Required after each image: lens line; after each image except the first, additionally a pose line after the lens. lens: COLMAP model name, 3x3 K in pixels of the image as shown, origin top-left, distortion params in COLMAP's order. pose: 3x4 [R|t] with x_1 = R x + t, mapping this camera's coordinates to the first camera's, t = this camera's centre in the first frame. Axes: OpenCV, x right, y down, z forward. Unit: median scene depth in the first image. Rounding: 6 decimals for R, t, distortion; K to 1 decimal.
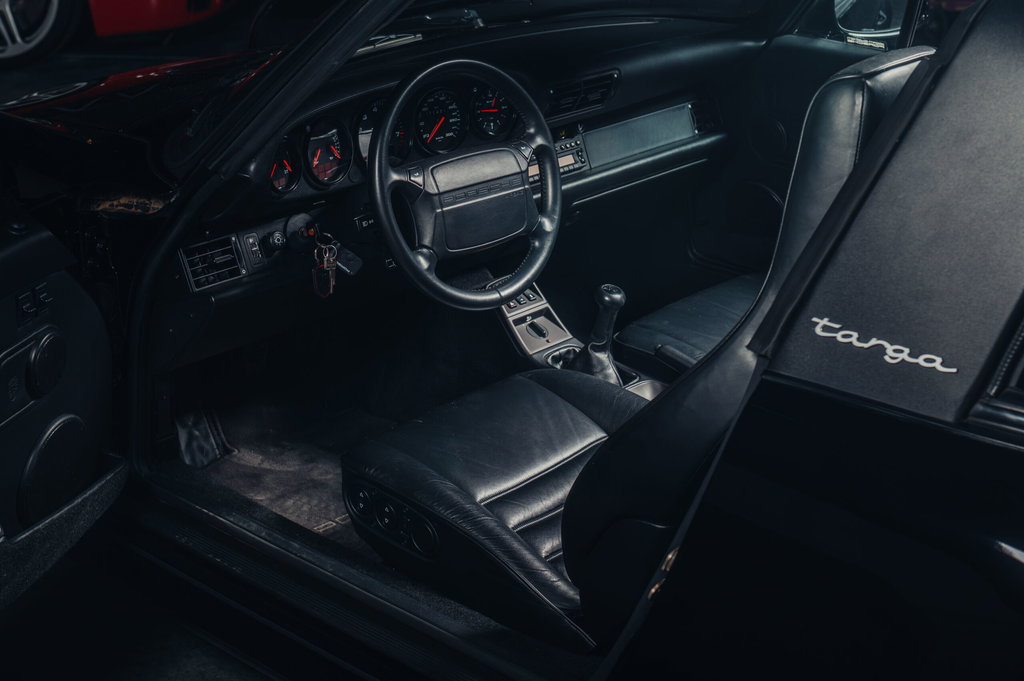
lens RADIAL K [[1703.8, 0, 519.0], [0, 1703.8, 320.4], [0, 0, 1]] dist [0.059939, 0.000000]
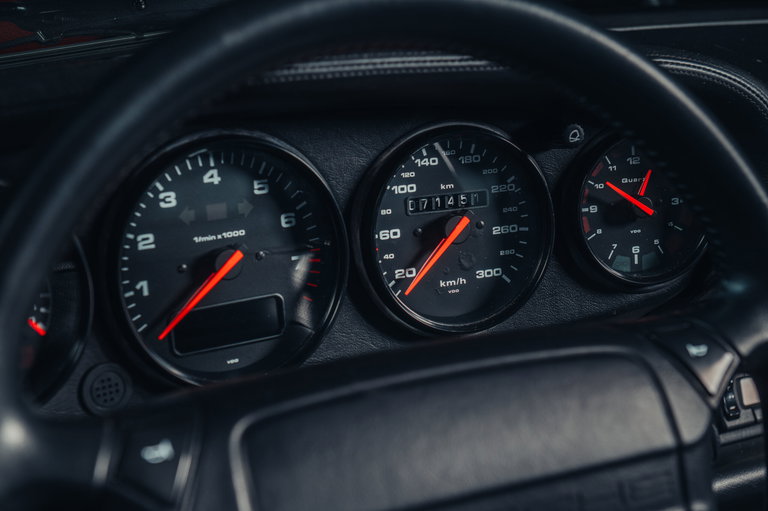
lens RADIAL K [[1505.3, 0, 375.8], [0, 1505.3, 248.4], [0, 0, 1]] dist [0.038778, 0.000000]
pose [[0.955972, 0.066286, -0.285873, 0.019317], [-0.095734, 0.991304, -0.090284, -0.087540], [0.277403, 0.113677, 0.954005, 0.736136]]
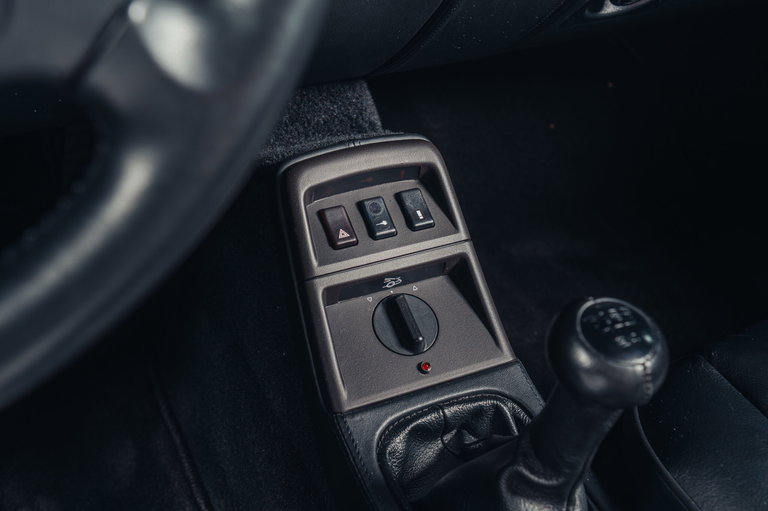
lens RADIAL K [[1025.7, 0, 380.6], [0, 1025.7, 261.6], [0, 0, 1]] dist [0.118005, 0.000000]
pose [[0.927800, 0.252556, -0.274595, 0.063742], [-0.177378, 0.946132, 0.270872, -0.065027], [0.328214, -0.202608, 0.922619, 0.880639]]
